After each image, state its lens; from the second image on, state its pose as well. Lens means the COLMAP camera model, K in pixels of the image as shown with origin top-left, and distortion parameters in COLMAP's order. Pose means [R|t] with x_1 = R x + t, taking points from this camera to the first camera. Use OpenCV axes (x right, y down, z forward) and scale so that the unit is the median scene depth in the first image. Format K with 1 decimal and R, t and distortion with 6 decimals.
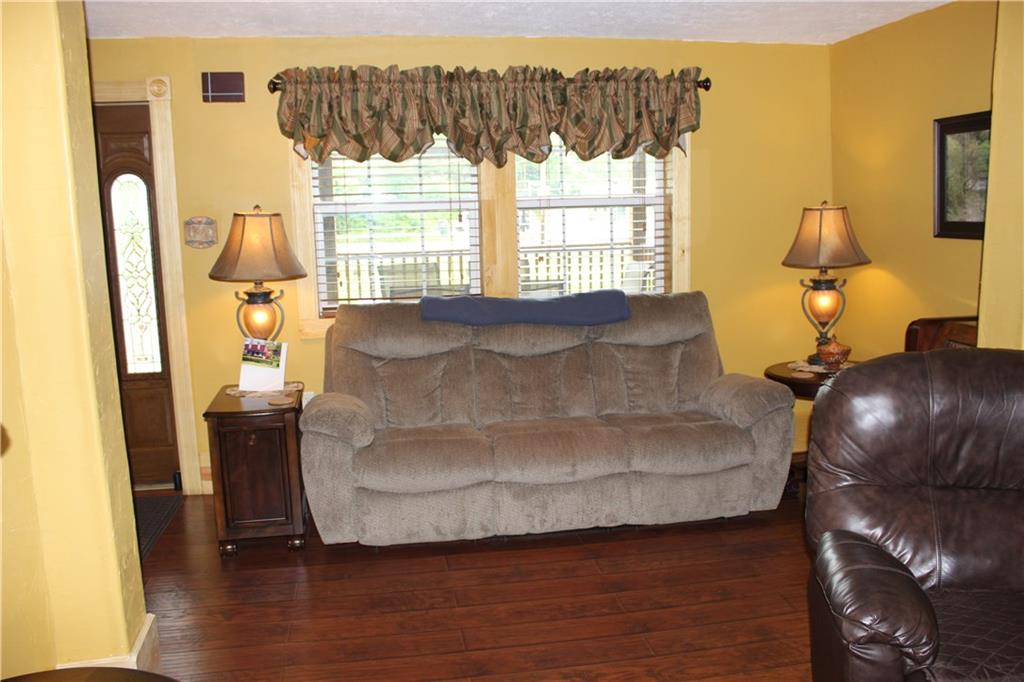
lens RADIAL K [[853.8, 0, 512.0], [0, 853.8, 341.0], [0, 0, 1]] dist [-0.178252, 0.172004]
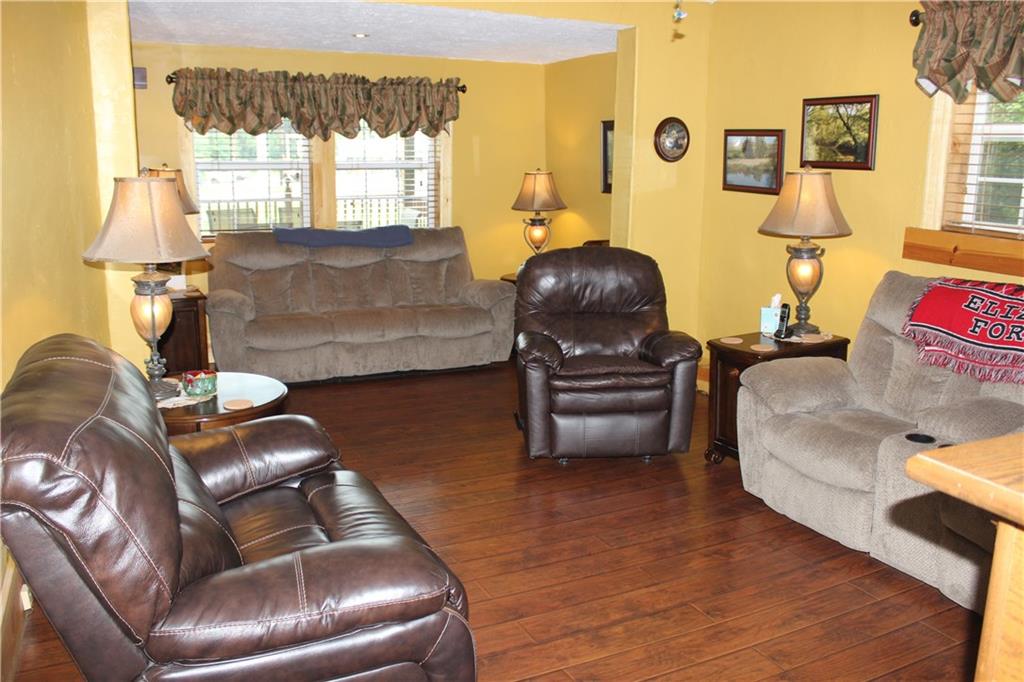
lens RADIAL K [[853.8, 0, 512.0], [0, 853.8, 341.0], [0, 0, 1]] dist [-0.178252, 0.172004]
pose [[0.959523, -0.022664, 0.280718, -0.124431], [0.007263, 0.998416, 0.055783, 0.065411], [-0.281538, -0.051486, 0.958168, -0.523970]]
